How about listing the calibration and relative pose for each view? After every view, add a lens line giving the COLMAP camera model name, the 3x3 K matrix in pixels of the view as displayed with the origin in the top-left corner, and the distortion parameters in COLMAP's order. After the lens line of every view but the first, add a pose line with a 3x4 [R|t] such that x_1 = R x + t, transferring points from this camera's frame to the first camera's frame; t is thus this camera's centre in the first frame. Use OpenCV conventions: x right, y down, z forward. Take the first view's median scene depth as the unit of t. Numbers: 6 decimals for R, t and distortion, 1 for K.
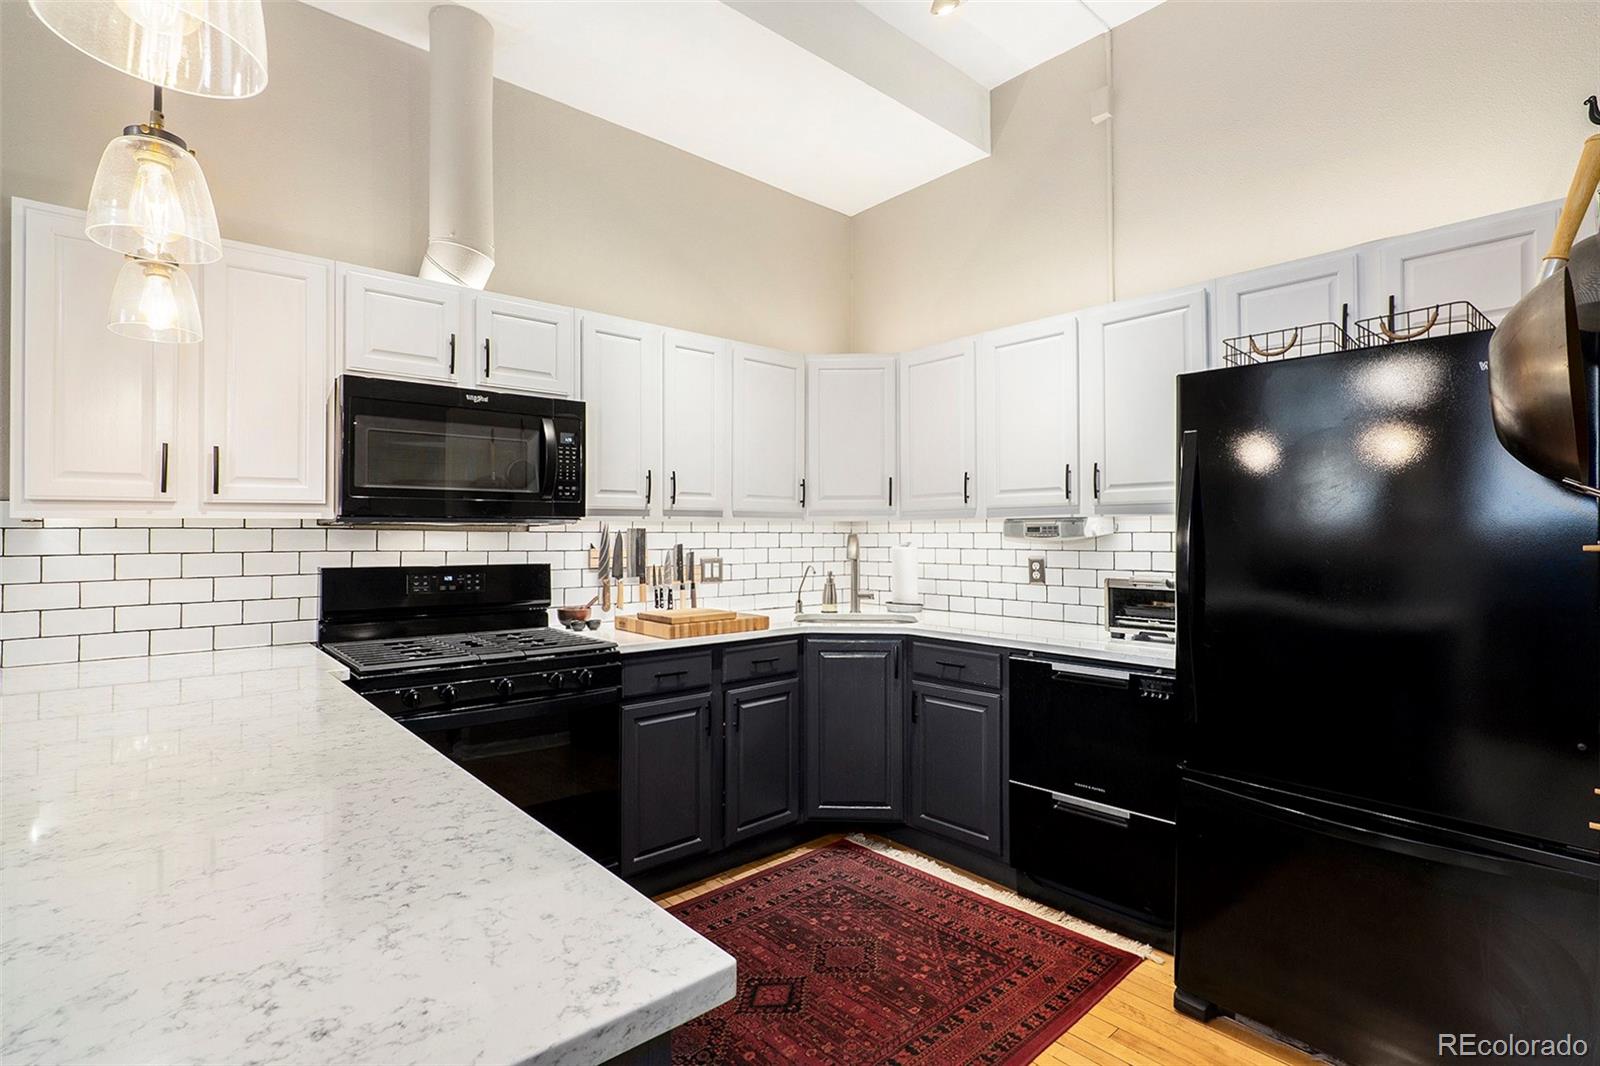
lens RADIAL K [[759.2, 0, 795.8], [0, 759.2, 536.3], [0, 0, 1]] dist [-0.019039, 0.000723]
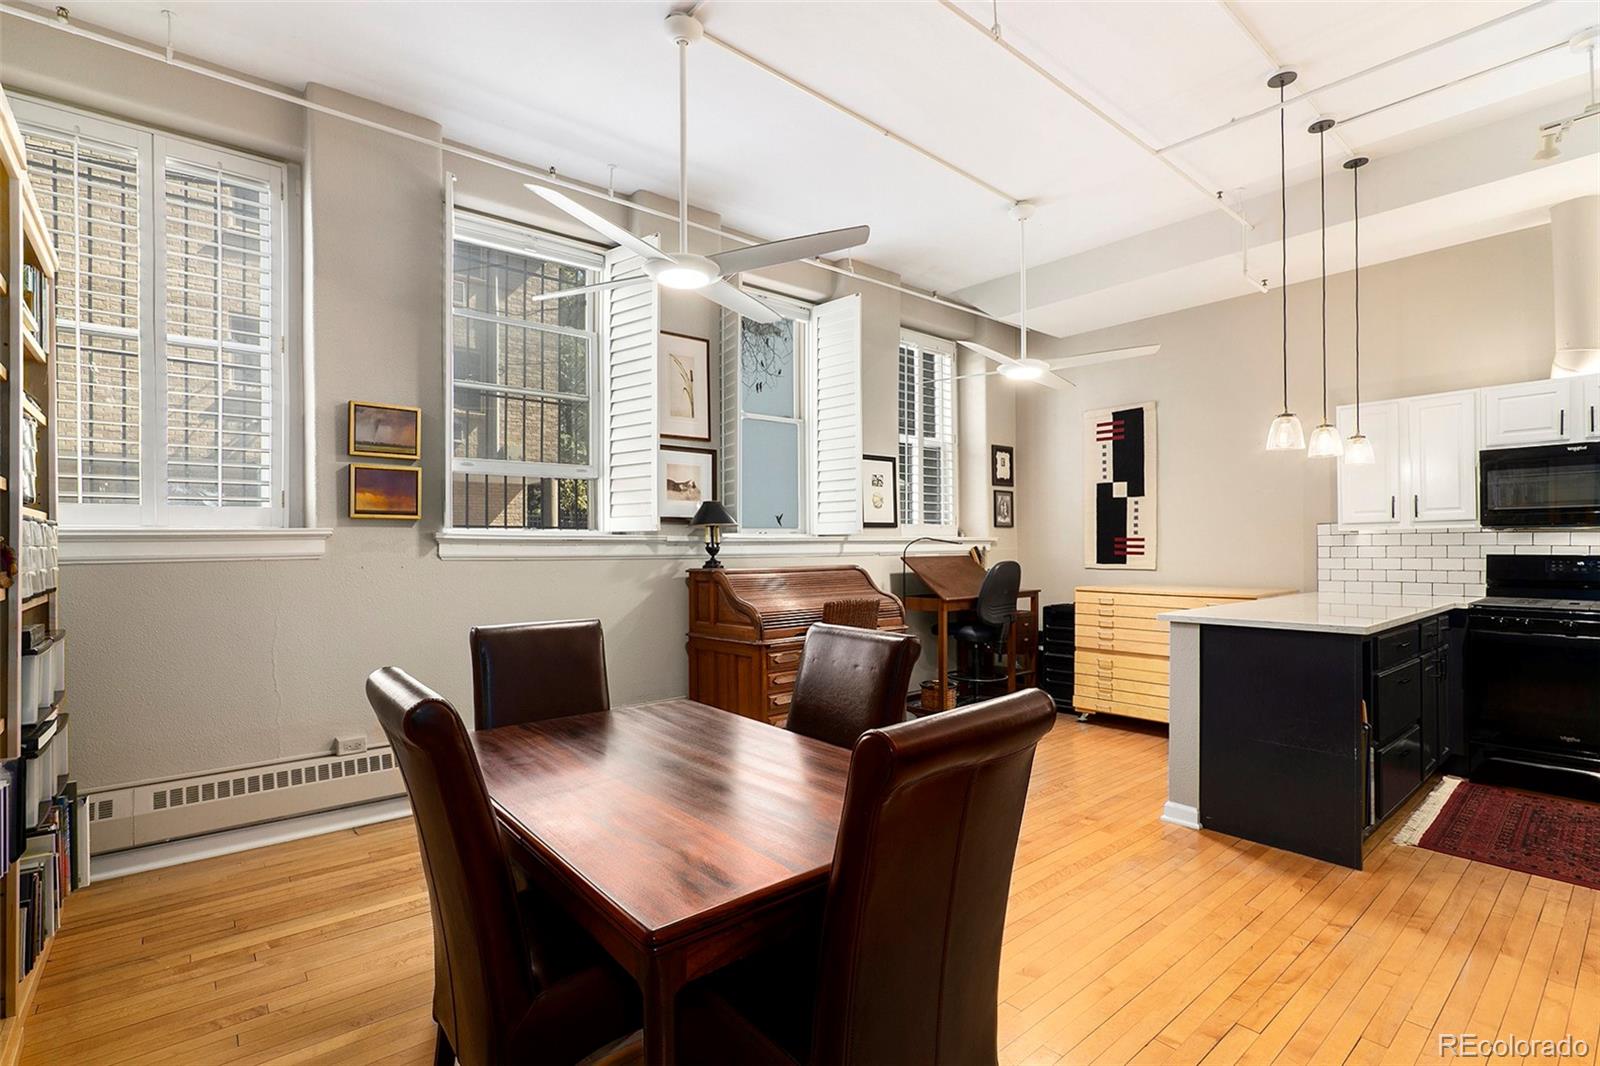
lens RADIAL K [[759.2, 0, 804.2], [0, 759.2, 539.7], [0, 0, 1]] dist [-0.019039, 0.000723]
pose [[-0.030498, -0.008583, -0.999498, 0.957059], [0.002408, 0.999960, -0.008661, 0.014691], [0.999532, -0.002671, -0.030477, -0.457871]]
